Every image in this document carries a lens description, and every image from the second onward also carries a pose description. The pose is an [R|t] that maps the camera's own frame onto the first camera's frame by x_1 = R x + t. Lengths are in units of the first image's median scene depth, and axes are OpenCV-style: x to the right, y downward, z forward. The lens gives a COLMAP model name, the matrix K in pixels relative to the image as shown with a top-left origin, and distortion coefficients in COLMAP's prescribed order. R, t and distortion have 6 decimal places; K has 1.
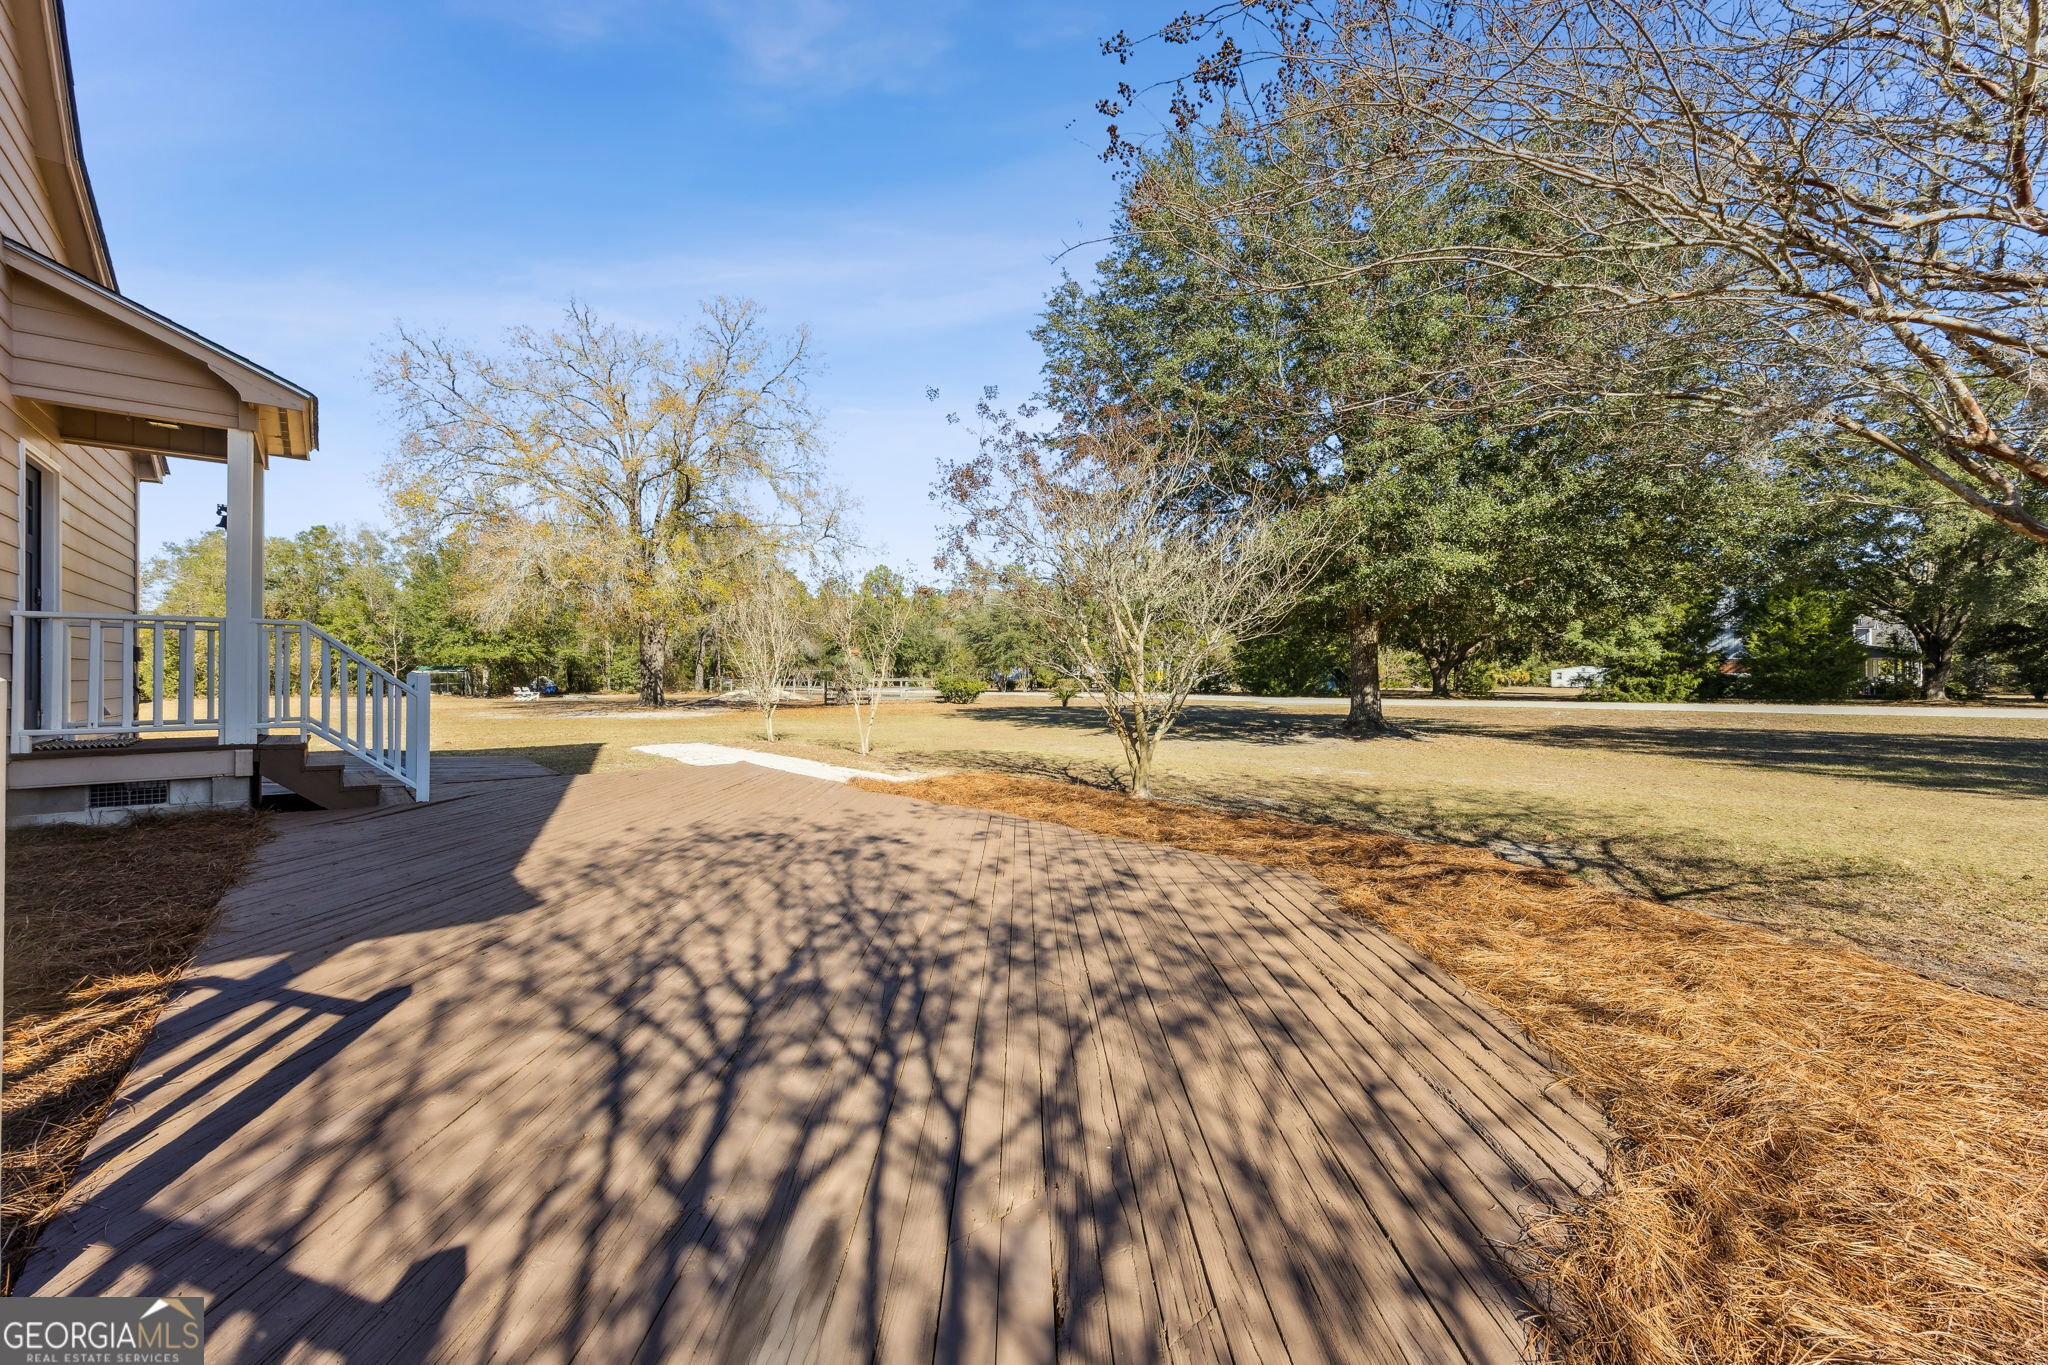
lens RADIAL K [[785.0, 0, 1028.5], [0, 785.0, 683.0], [0, 0, 1]] dist [-0.000118, 0.000161]
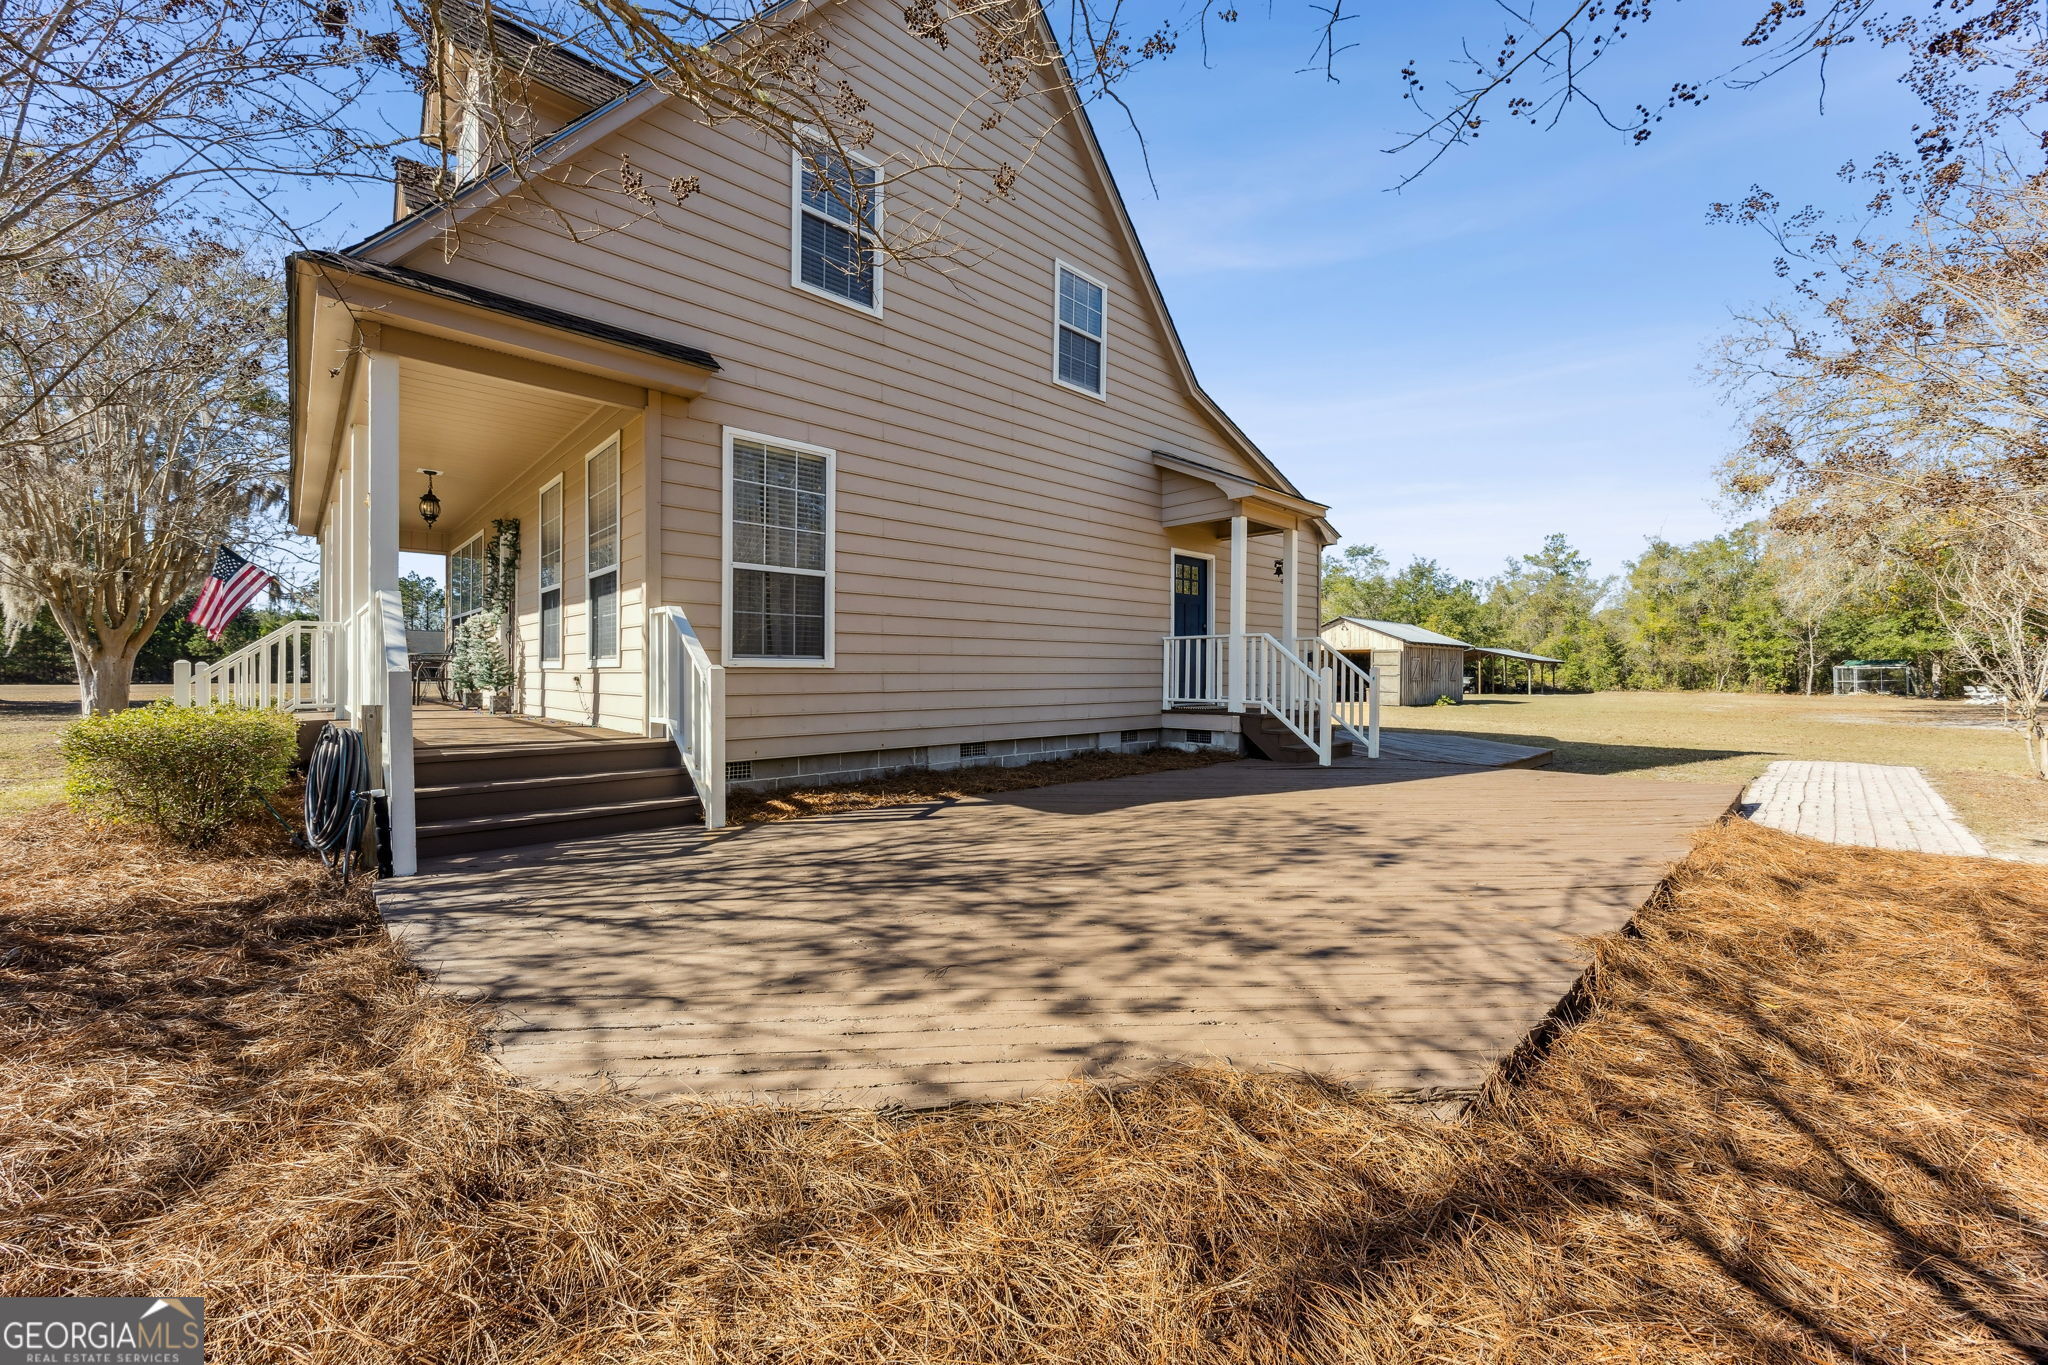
lens RADIAL K [[780.1, 0, 1031.9], [0, 780.1, 671.9], [0, 0, 1]] dist [0.000741, -0.006392]
pose [[0.039311, -0.000481, -0.999227, 1.006790], [-0.008980, 0.999959, -0.000835, 0.000405], [0.999187, 0.009006, 0.039305, 0.901704]]
